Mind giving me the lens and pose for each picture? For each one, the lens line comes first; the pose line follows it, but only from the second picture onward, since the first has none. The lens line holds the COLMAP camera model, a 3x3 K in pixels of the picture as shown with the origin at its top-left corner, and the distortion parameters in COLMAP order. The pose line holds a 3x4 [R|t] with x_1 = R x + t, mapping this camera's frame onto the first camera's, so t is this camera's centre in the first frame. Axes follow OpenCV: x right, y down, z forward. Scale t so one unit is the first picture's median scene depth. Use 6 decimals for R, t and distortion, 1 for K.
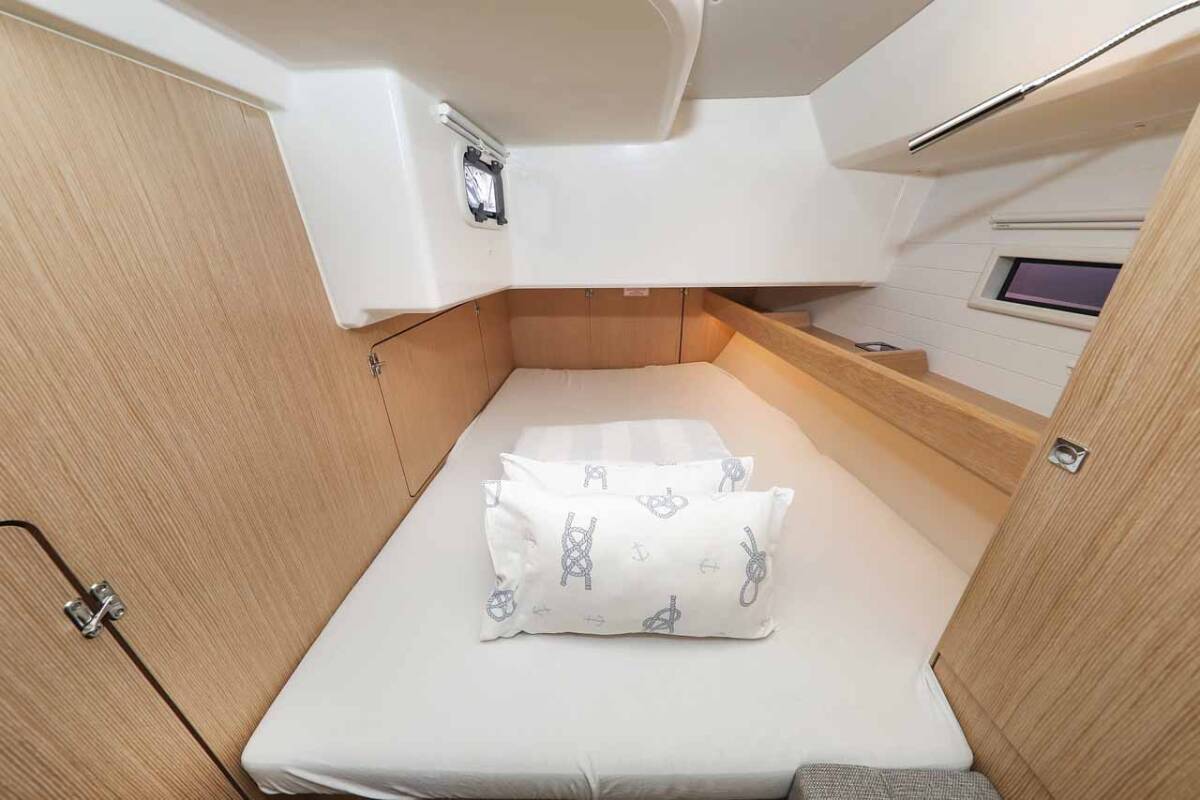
lens RADIAL K [[390.4, 0, 617.8], [0, 390.4, 416.9], [0, 0, 1]] dist [-0.000011, -0.000058]
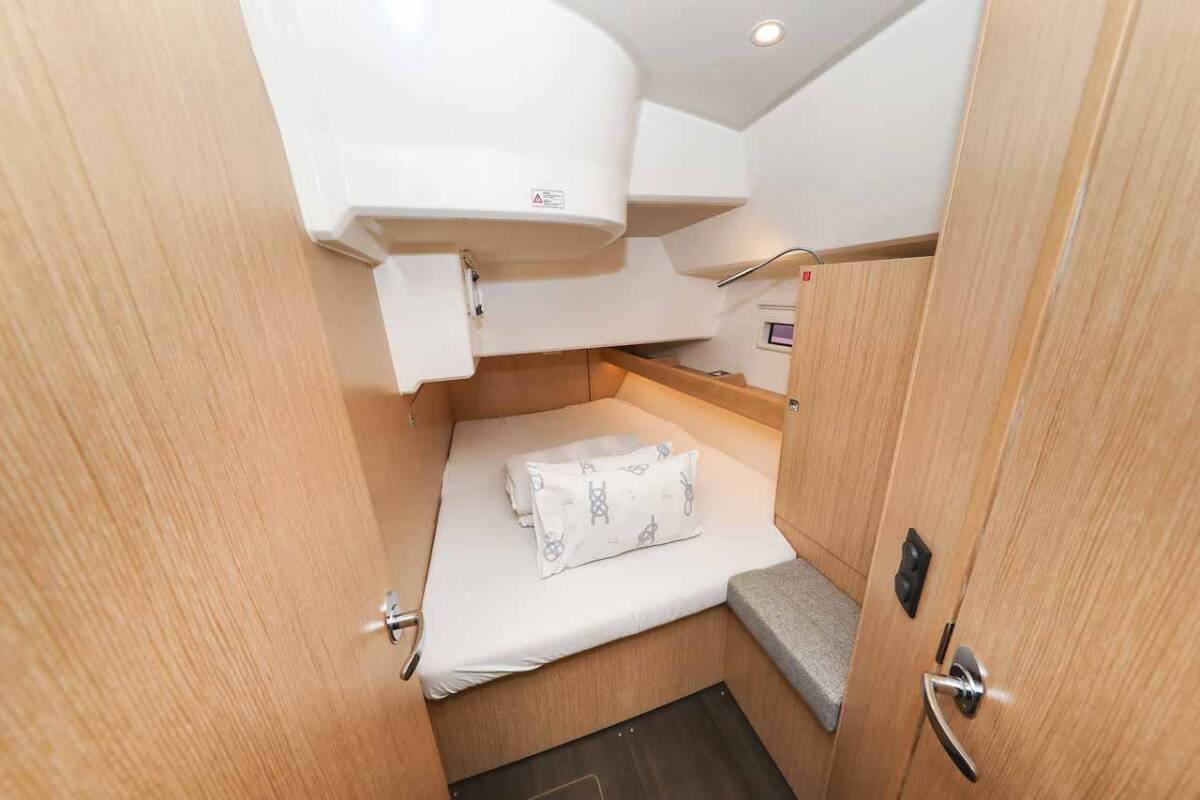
lens RADIAL K [[390.4, 0, 617.8], [0, 390.4, 416.9], [0, 0, 1]] dist [-0.000011, -0.000058]
pose [[0.937106, -0.132303, 0.322998, -0.490661], [0.170416, 0.981012, -0.092592, 0.134048], [-0.304615, 0.141812, 0.941859, -0.668863]]
